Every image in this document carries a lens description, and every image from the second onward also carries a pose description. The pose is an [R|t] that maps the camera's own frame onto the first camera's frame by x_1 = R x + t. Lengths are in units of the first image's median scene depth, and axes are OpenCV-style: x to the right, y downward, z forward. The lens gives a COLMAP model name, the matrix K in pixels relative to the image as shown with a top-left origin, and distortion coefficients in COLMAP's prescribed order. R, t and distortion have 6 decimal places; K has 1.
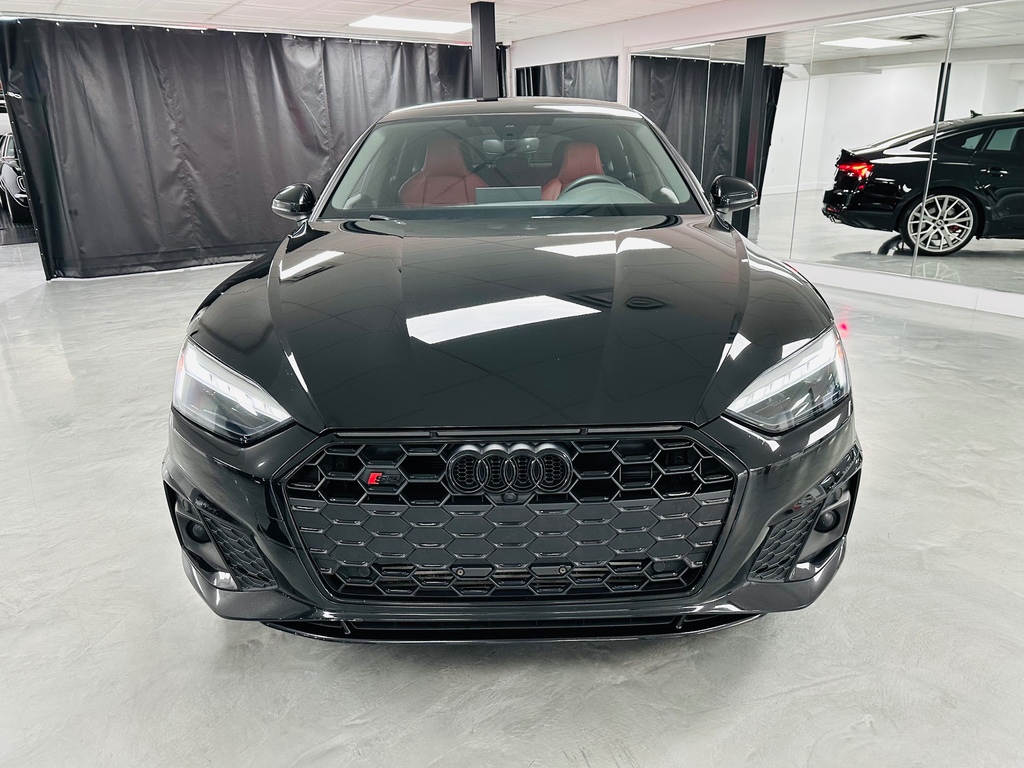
lens RADIAL K [[715.5, 0, 512.0], [0, 715.5, 384.0], [0, 0, 1]] dist [0.031279, -0.058095]
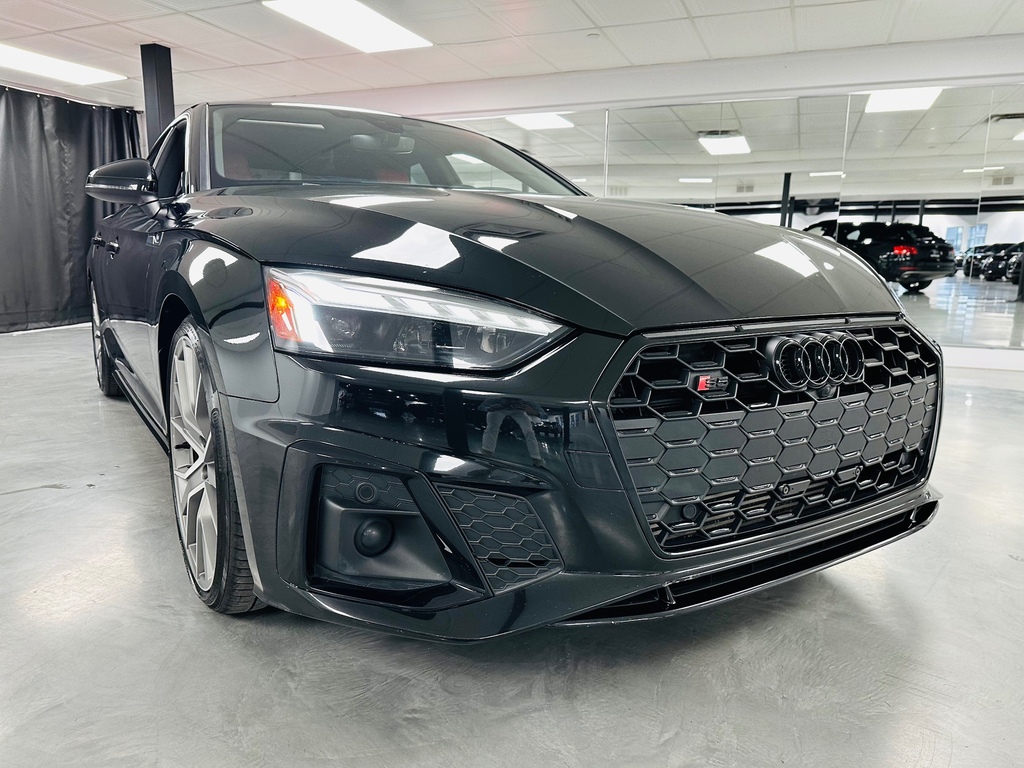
lens RADIAL K [[715.5, 0, 512.0], [0, 715.5, 384.0], [0, 0, 1]] dist [0.031279, -0.058095]
pose [[0.842169, -0.062230, 0.535611, -0.694523], [0.141760, 0.983928, -0.108579, 0.164555], [-0.520246, 0.167370, 0.837455, 0.387125]]
